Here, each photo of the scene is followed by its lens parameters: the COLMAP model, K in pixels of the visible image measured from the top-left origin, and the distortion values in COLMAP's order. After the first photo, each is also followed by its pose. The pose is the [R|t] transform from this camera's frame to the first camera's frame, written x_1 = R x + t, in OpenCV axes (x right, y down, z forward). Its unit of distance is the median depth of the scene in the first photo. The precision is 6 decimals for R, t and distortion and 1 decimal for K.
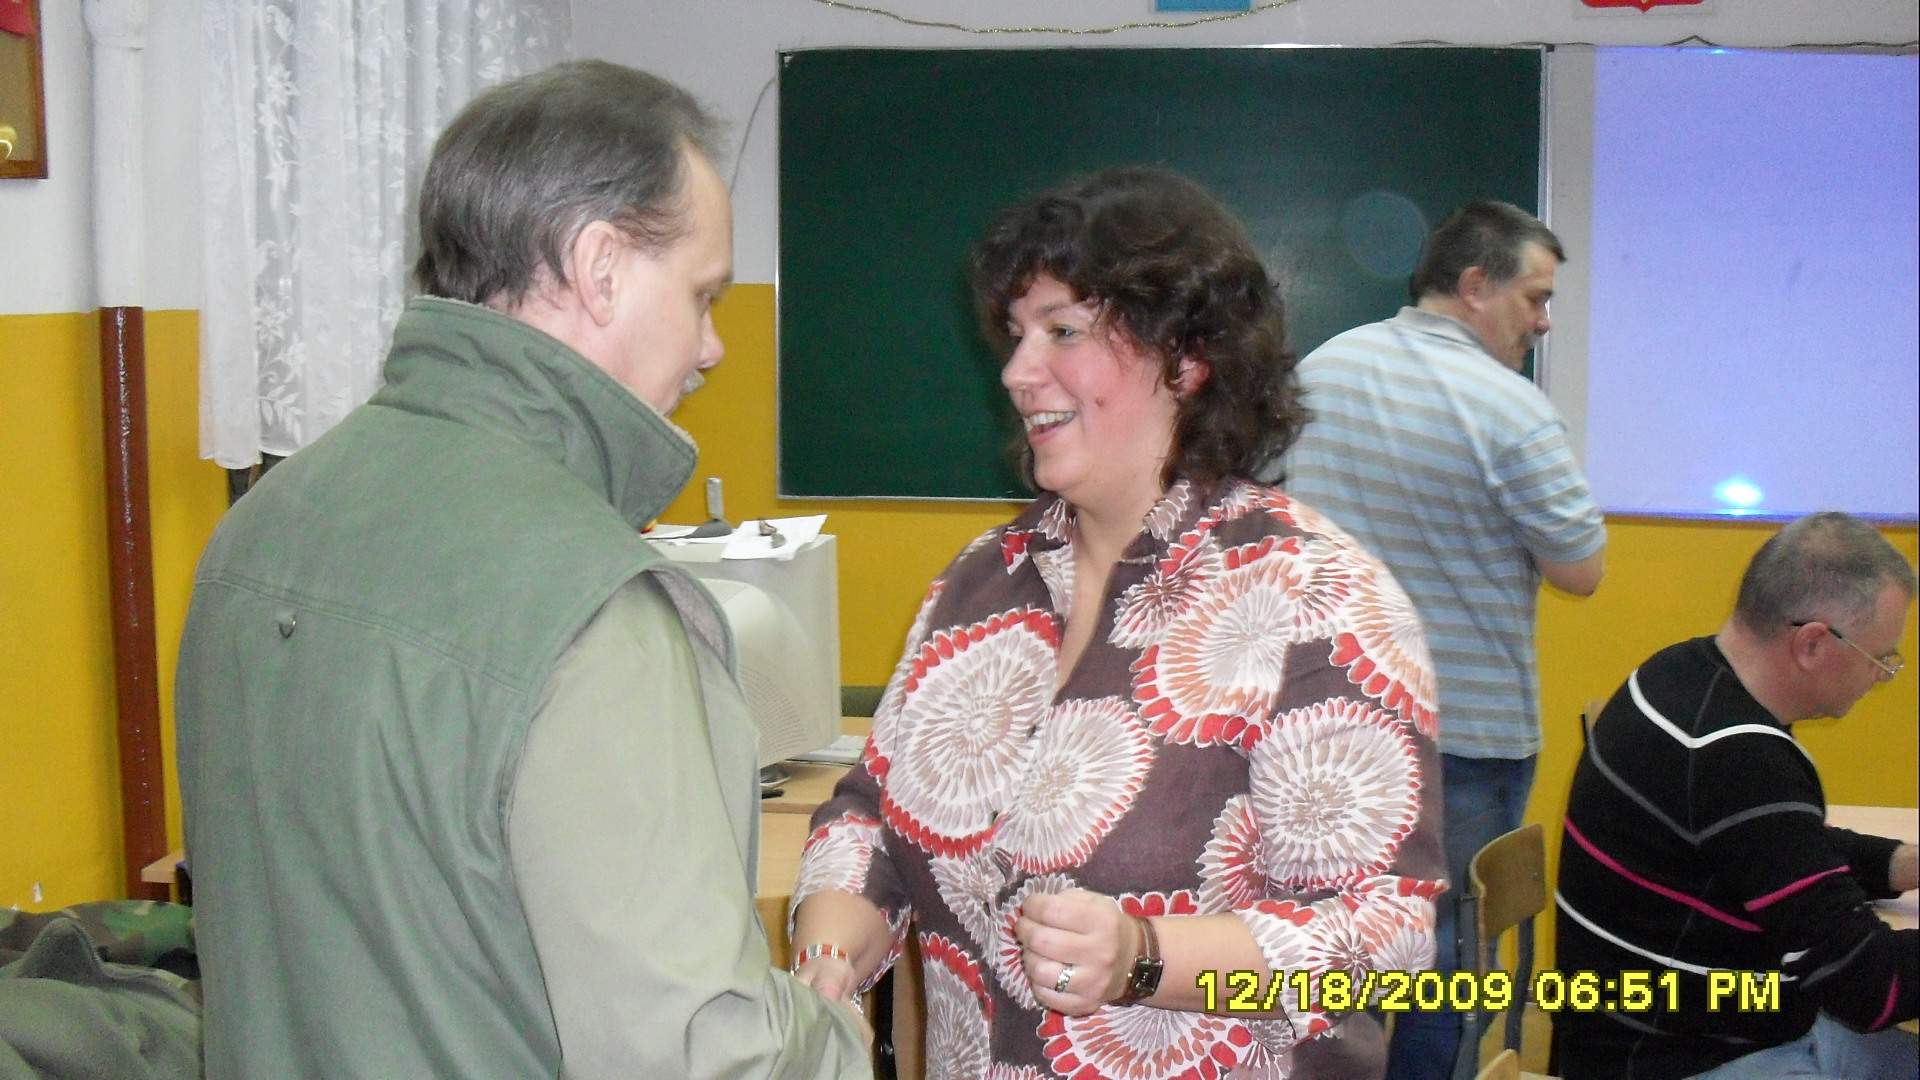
lens RADIAL K [[2104.8, 0, 960.0], [0, 2104.8, 540.0], [0, 0, 1]] dist [-0.187955, 0.002287]
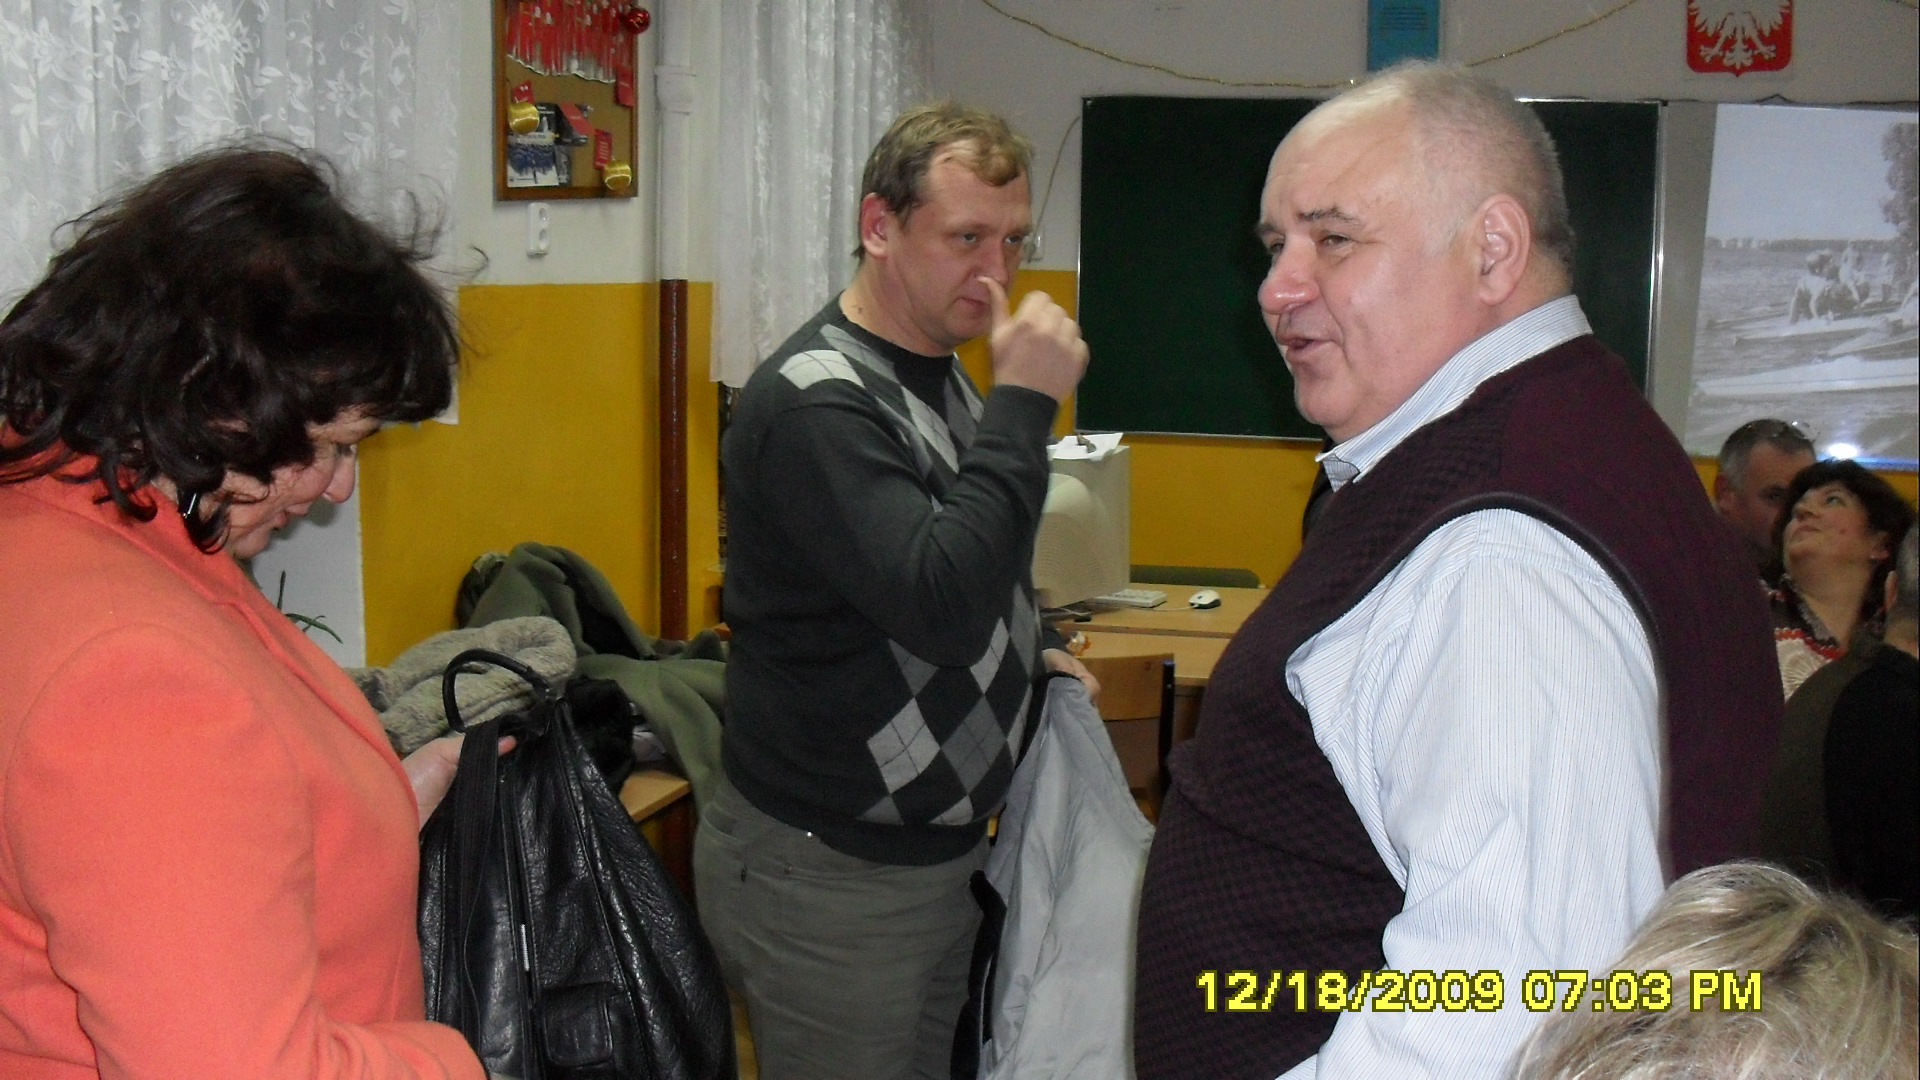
lens RADIAL K [[2305.5, 0, 960.0], [0, 2305.5, 540.0], [0, 0, 1]] dist [-0.277129, 0.006648]
pose [[0.994590, 0.024899, -0.100845, -0.014085], [-0.024874, 0.999689, 0.001501, 0.063550], [0.100851, 0.001015, 0.994901, -0.595637]]
